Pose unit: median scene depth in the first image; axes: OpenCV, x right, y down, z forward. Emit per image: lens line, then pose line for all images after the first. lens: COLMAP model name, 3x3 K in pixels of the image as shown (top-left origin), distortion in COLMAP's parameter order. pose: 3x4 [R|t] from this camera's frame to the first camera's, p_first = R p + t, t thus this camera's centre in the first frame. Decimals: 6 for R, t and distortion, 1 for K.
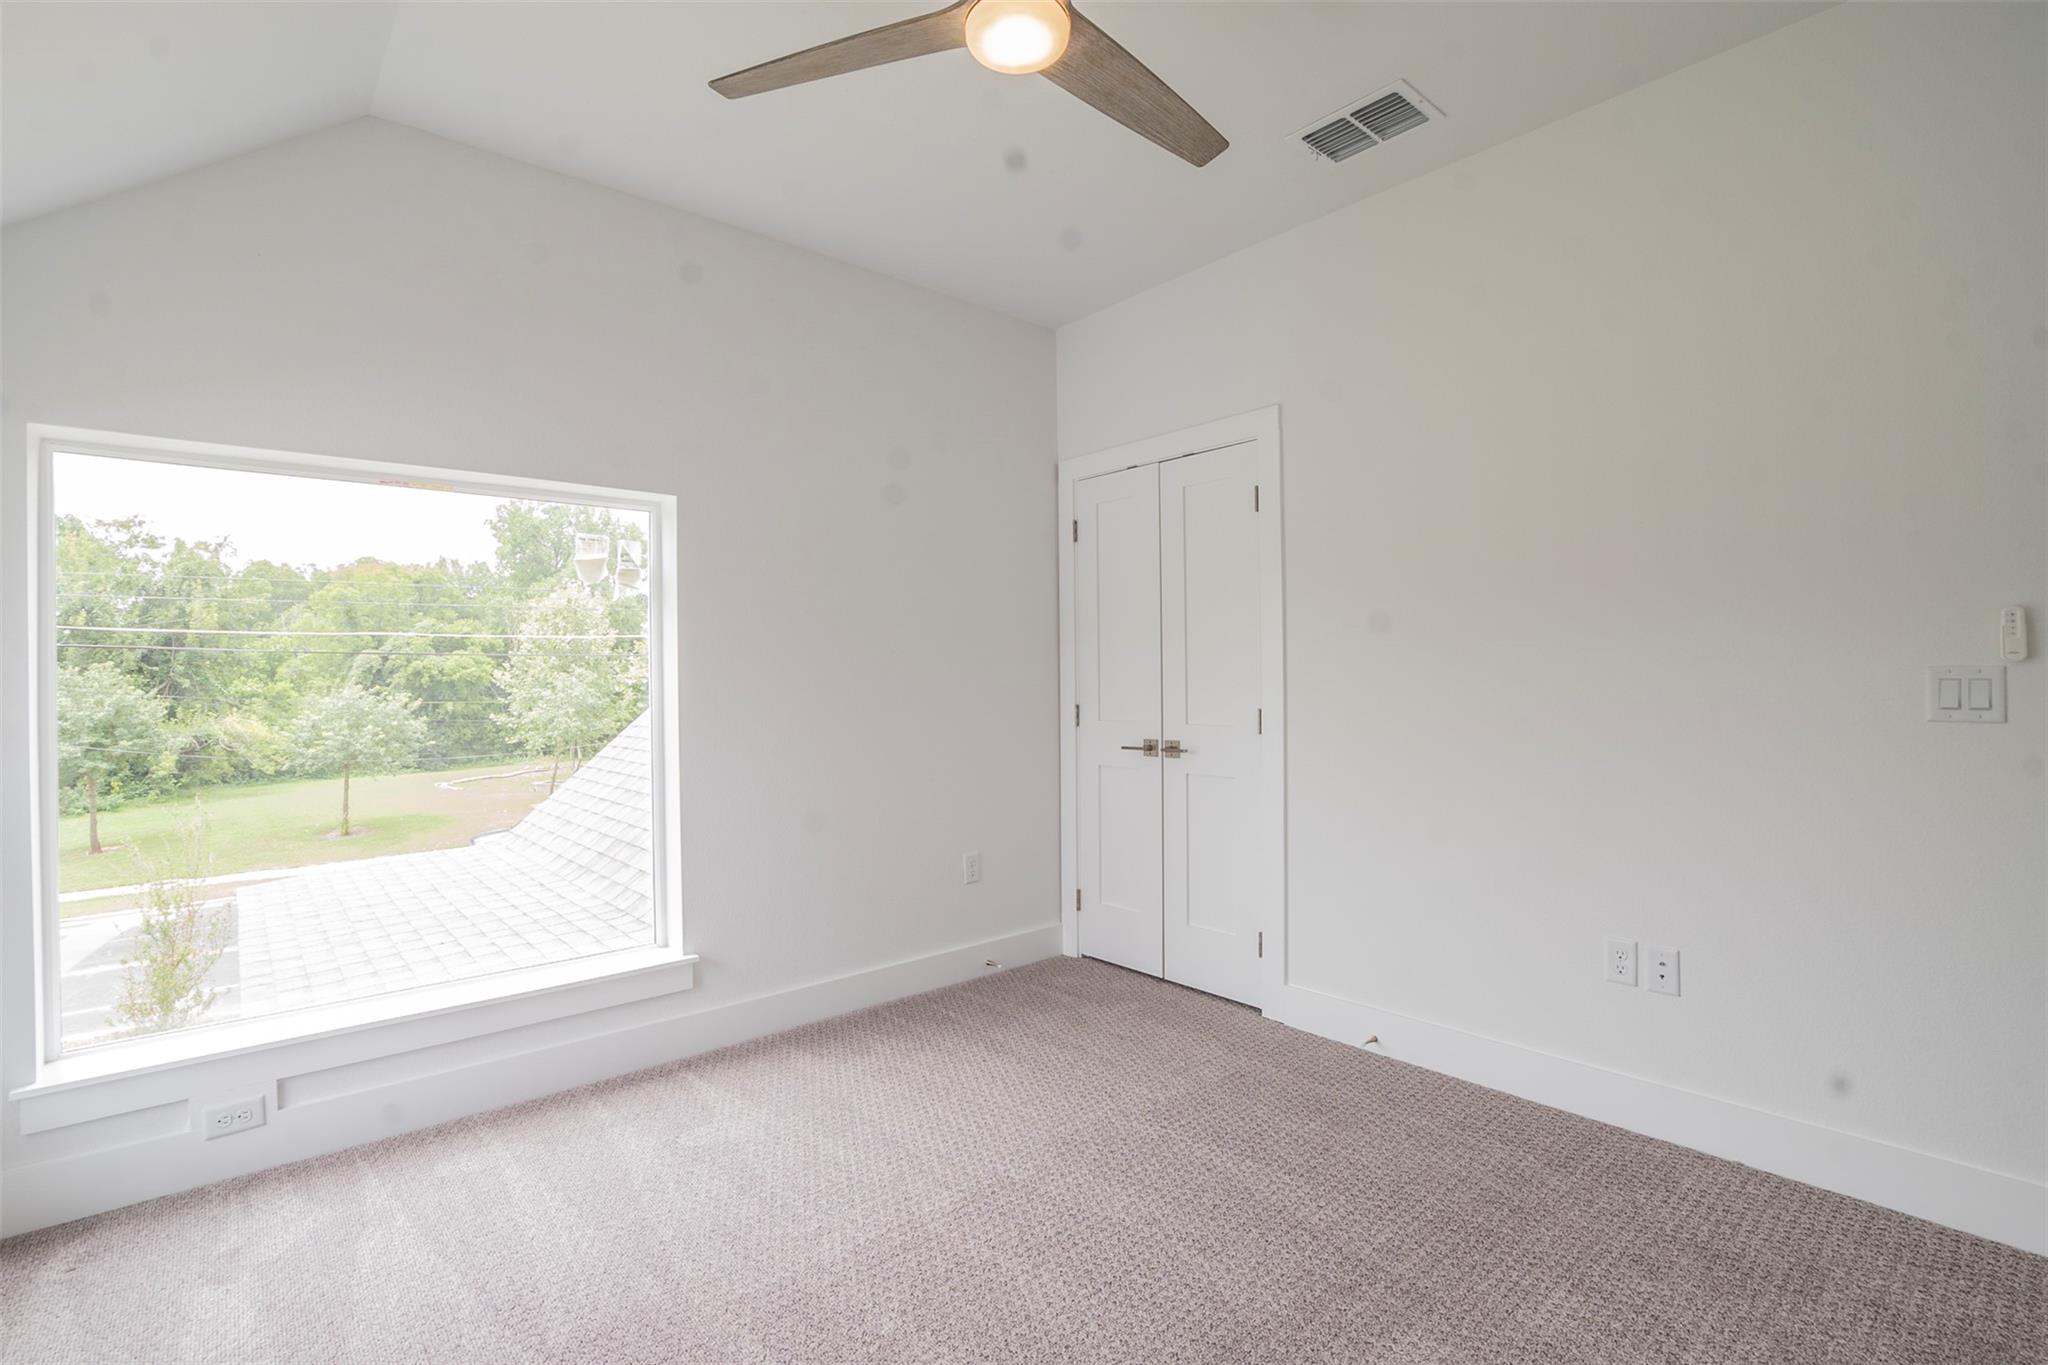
lens RADIAL K [[917.1, 0, 997.3], [0, 917.1, 712.9], [0, 0, 1]] dist [-0.044354, 0.012360]
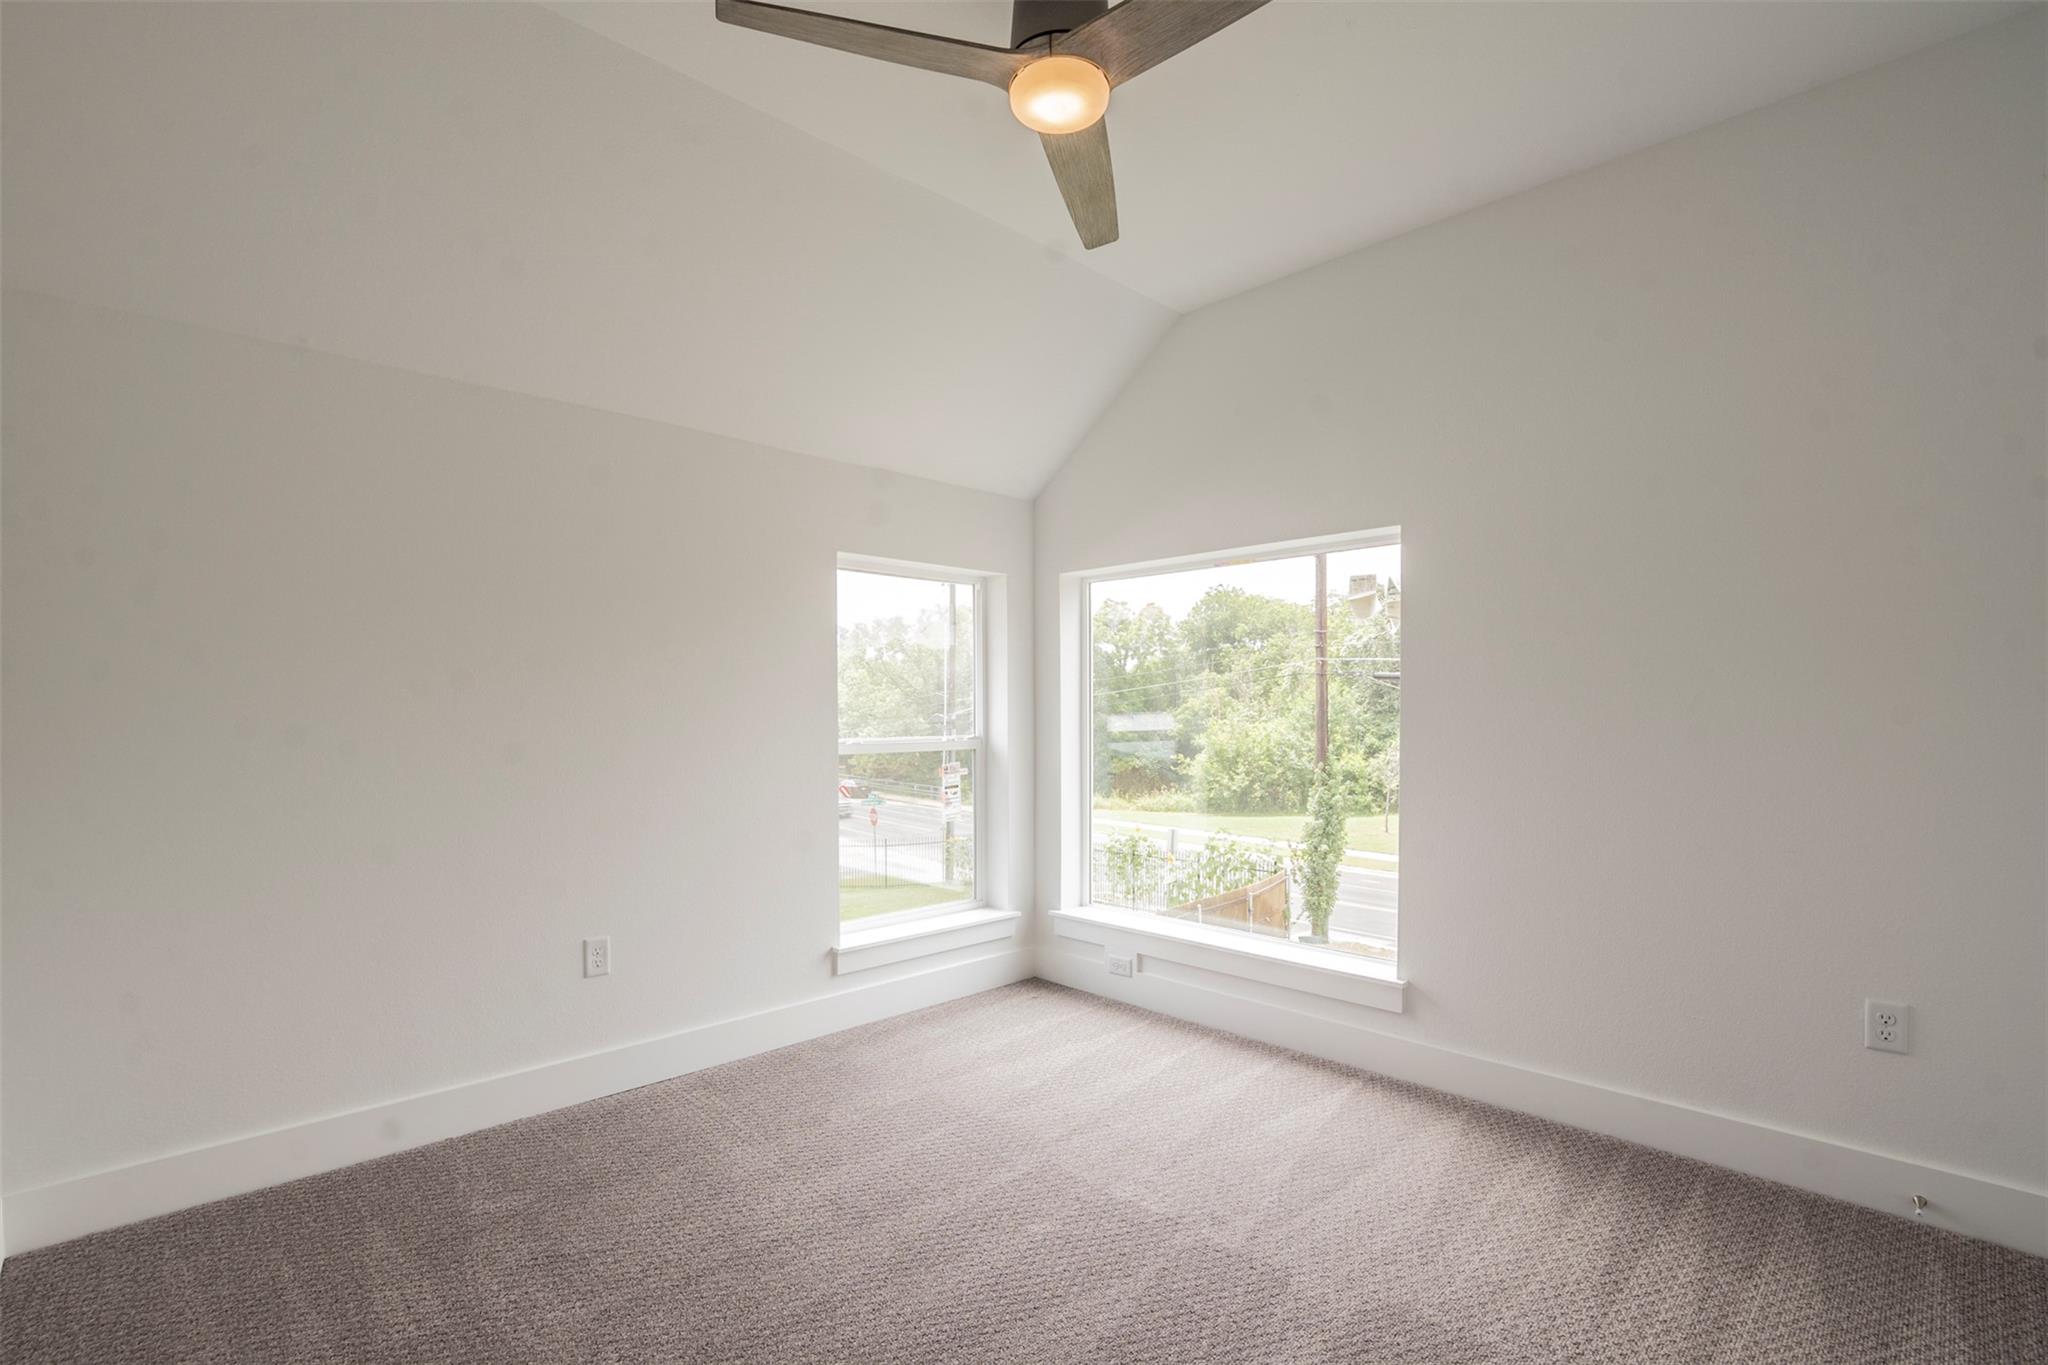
lens RADIAL K [[917.1, 0, 997.3], [0, 917.1, 712.9], [0, 0, 1]] dist [-0.044354, 0.012360]
pose [[0.065474, 0.015361, -0.997736, 0.689044], [-0.024792, 0.999598, 0.013762, -0.035572], [0.997546, 0.023835, 0.065828, 0.519114]]
